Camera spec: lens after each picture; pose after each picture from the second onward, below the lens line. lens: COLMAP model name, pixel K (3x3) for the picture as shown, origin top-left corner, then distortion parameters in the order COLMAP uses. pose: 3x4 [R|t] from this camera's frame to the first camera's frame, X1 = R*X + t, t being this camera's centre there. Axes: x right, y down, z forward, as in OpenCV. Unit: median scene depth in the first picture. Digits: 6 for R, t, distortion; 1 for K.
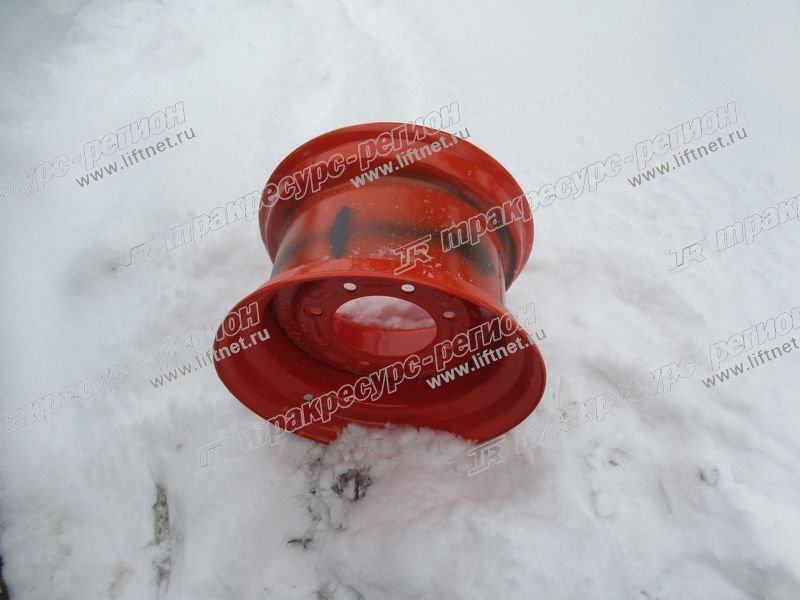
lens RADIAL K [[616.2, 0, 400.0], [0, 616.2, 300.0], [0, 0, 1]] dist [-0.005485, -0.005782]
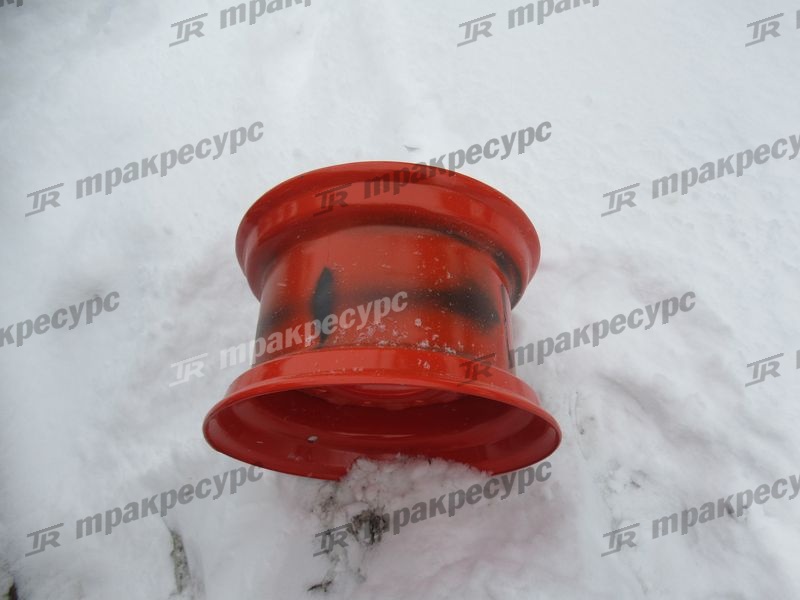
lens RADIAL K [[616.2, 0, 400.0], [0, 616.2, 300.0], [0, 0, 1]] dist [-0.005485, -0.005782]
pose [[0.995984, -0.084932, -0.028326, 0.032075], [0.088479, 0.982072, 0.166449, -0.206512], [0.013682, -0.168286, 0.985643, 0.096185]]
